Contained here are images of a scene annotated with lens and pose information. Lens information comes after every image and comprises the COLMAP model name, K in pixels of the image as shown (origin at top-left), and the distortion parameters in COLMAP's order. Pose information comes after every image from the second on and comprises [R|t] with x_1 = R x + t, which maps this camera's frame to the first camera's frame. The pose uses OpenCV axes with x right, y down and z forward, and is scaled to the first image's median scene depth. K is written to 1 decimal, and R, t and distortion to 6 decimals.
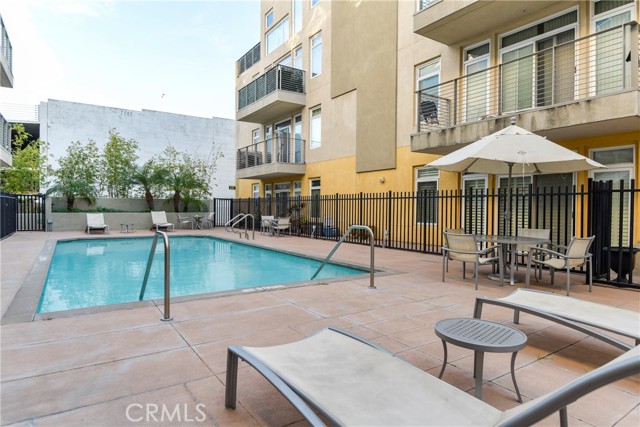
lens RADIAL K [[375.8, 0, 311.3], [0, 375.8, 203.2], [0, 0, 1]] dist [0.003355, -0.002133]
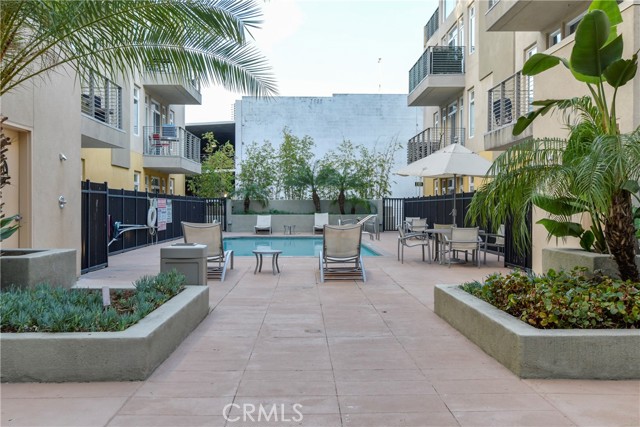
lens RADIAL K [[625.1, 0, 320.3], [0, 625.1, 213.8], [0, 0, 1]] dist [-0.013092, 0.000000]
pose [[0.853413, -0.003917, -0.521220, 0.385807], [0.013358, 0.999808, 0.014358, 0.000407], [0.521063, -0.019216, 0.853302, -0.331139]]
